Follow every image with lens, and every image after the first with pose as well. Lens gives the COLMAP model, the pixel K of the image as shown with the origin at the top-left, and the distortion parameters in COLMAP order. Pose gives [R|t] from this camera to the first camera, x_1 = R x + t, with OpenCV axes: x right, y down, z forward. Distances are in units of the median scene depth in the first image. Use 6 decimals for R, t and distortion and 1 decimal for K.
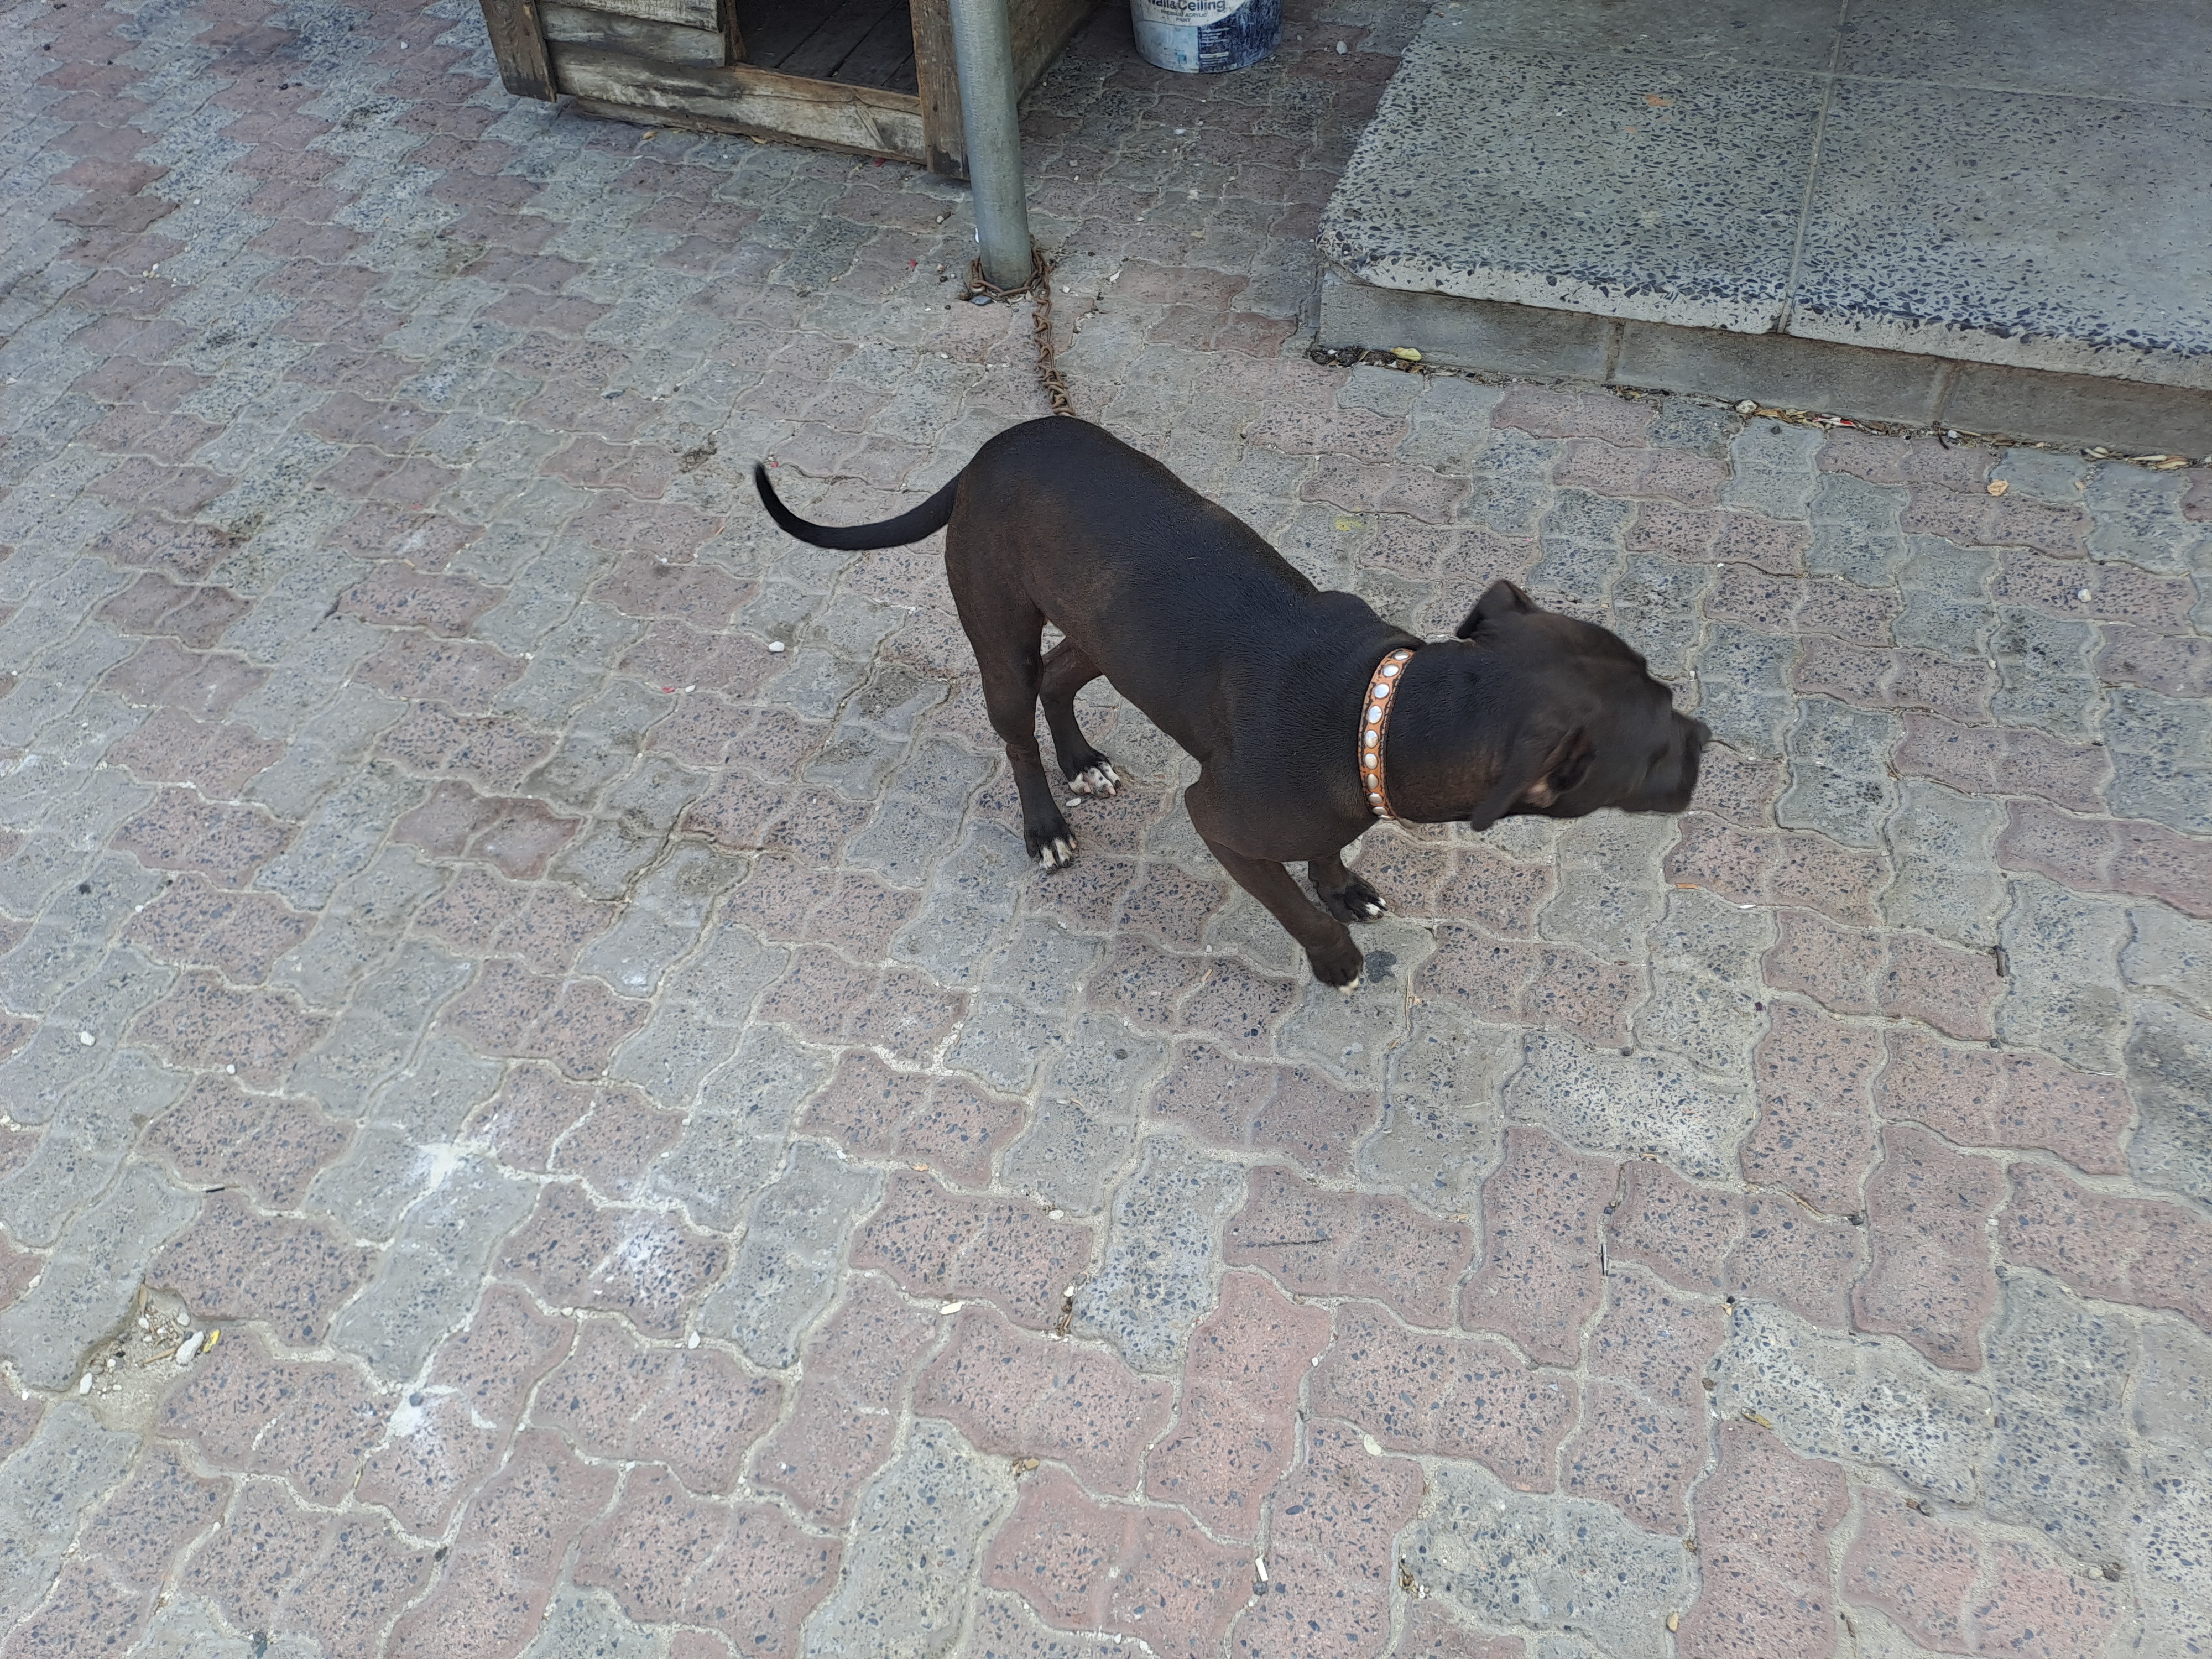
lens RADIAL K [[1644.2, 0, 1104.1], [0, 1644.2, 822.2], [0, 0, 1]] dist [0.067663, -0.063950]
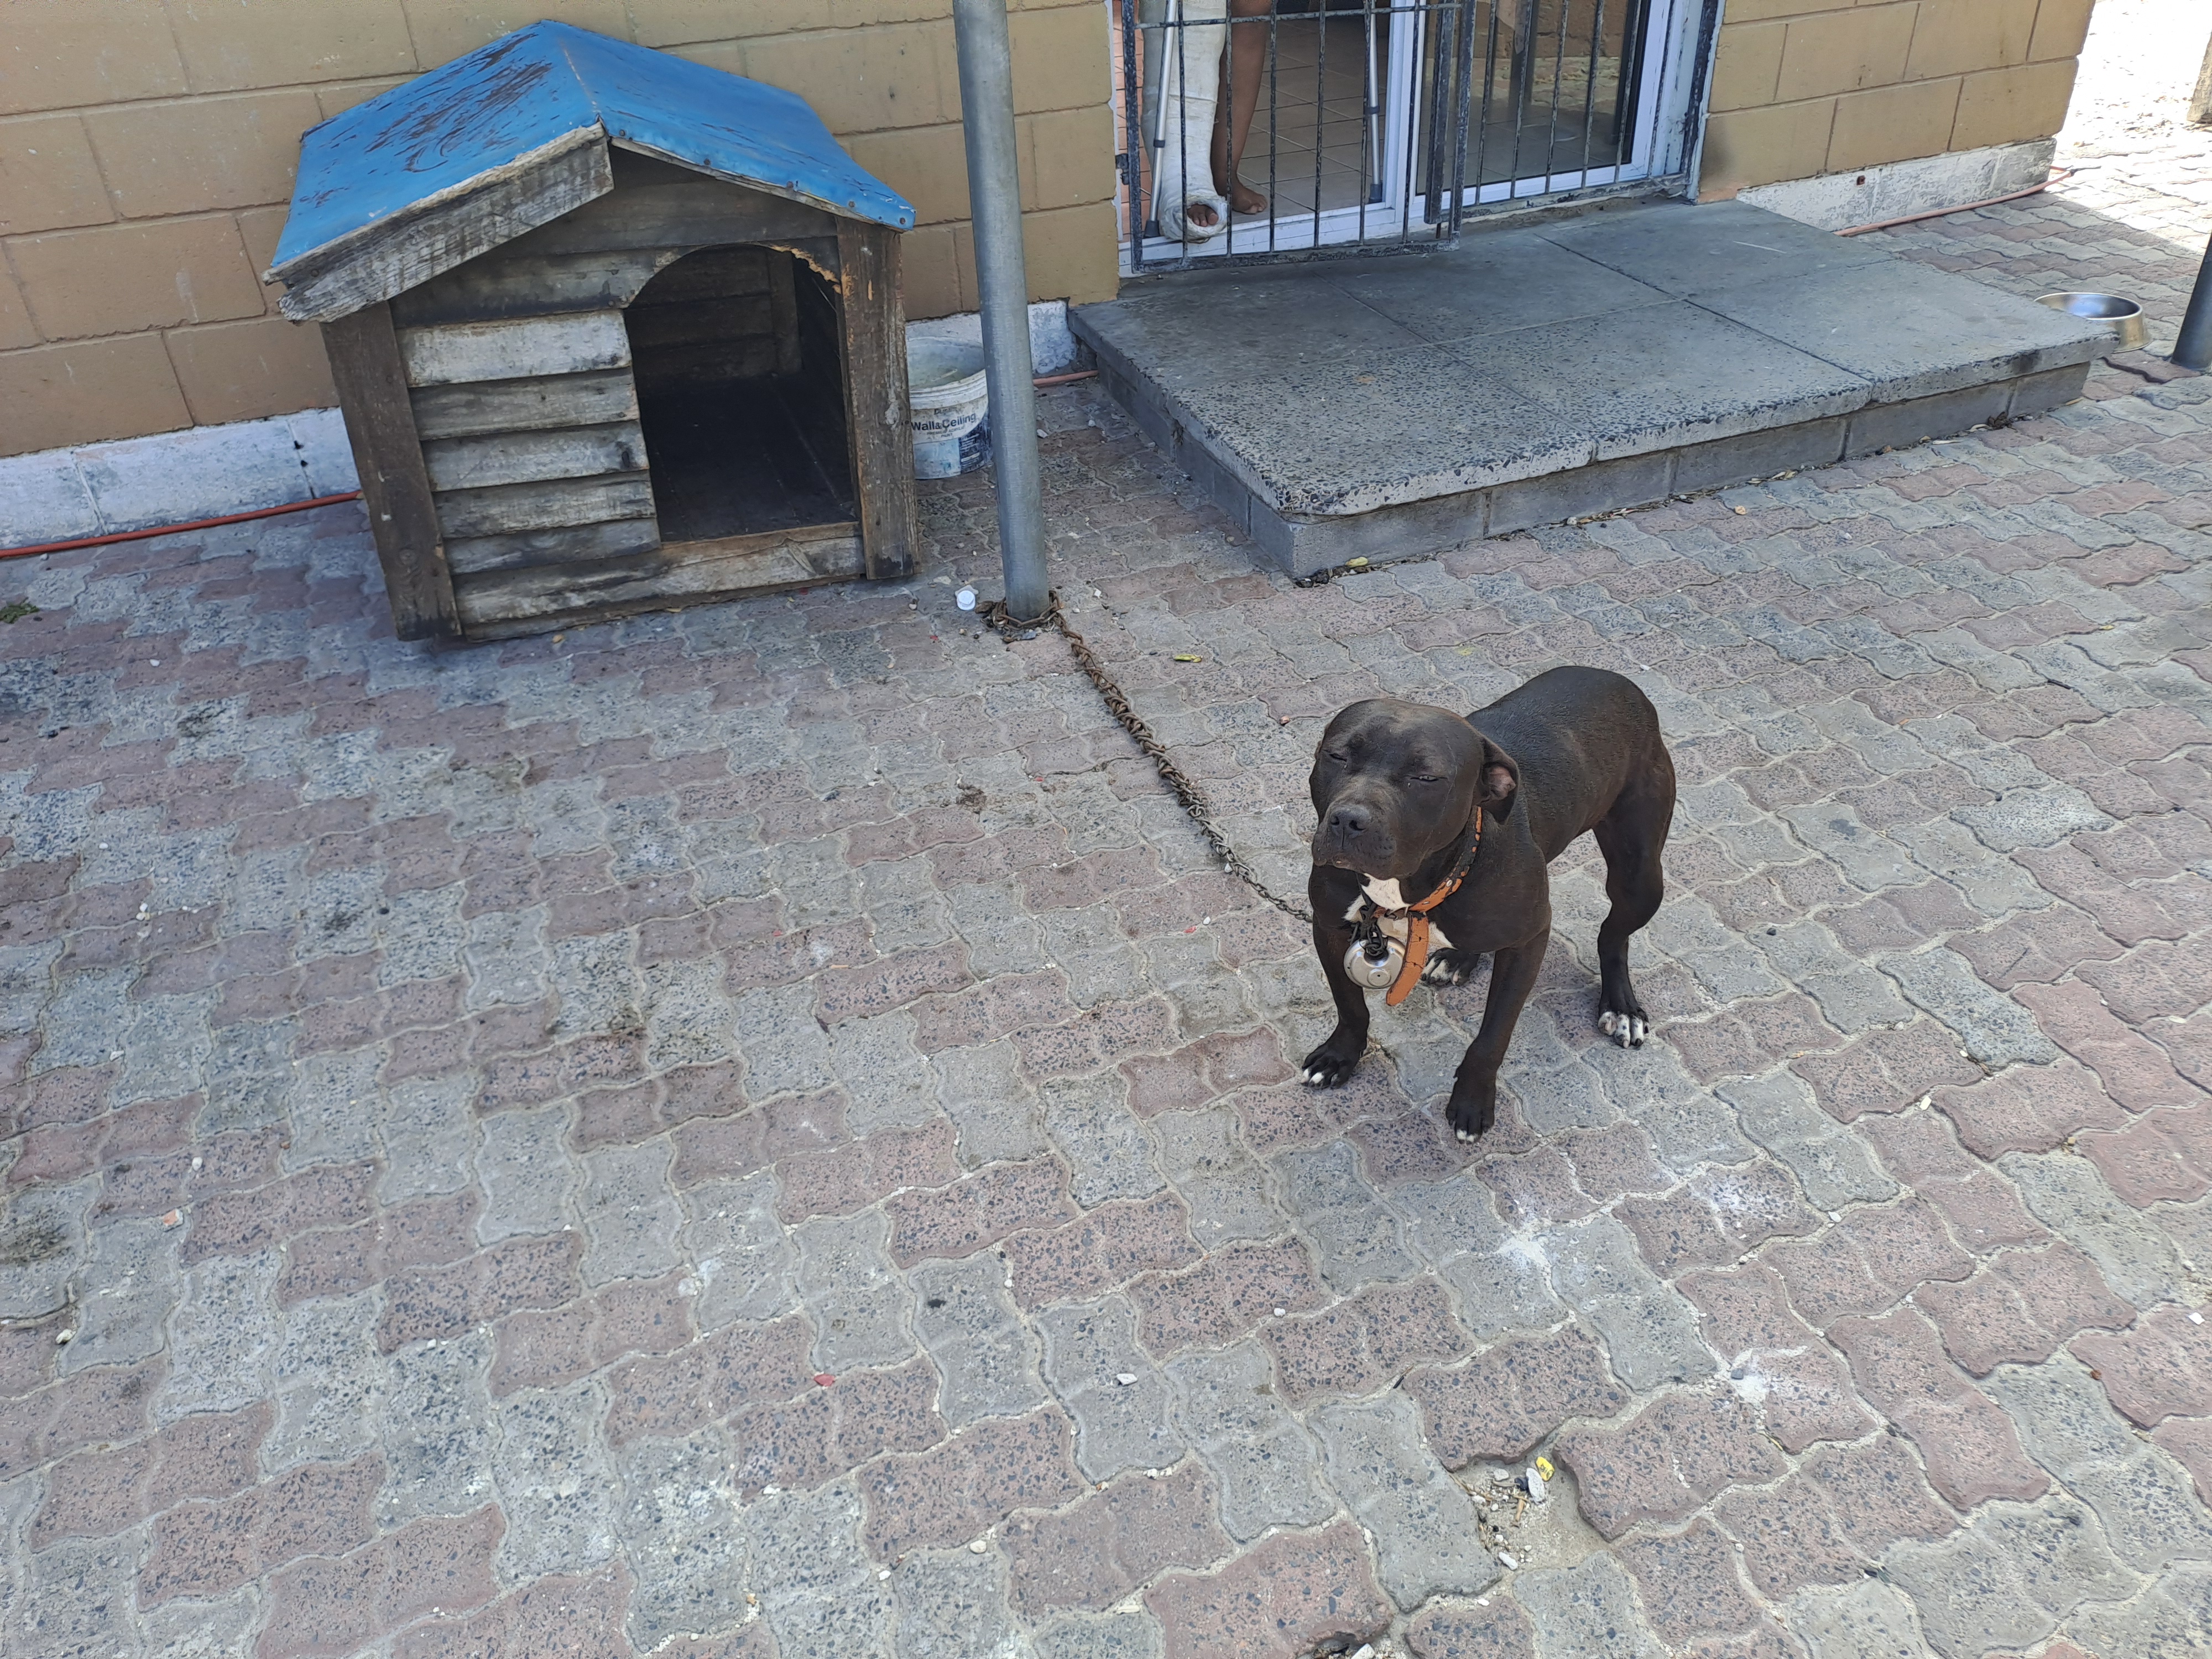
lens RADIAL K [[1644.2, 0, 1104.1], [0, 1644.2, 822.2], [0, 0, 1]] dist [0.067663, -0.063950]
pose [[0.762027, -0.333929, 0.554803, -0.728163], [0.481517, 0.865070, -0.140693, -0.013110], [-0.432962, 0.374359, 0.820000, 0.075705]]
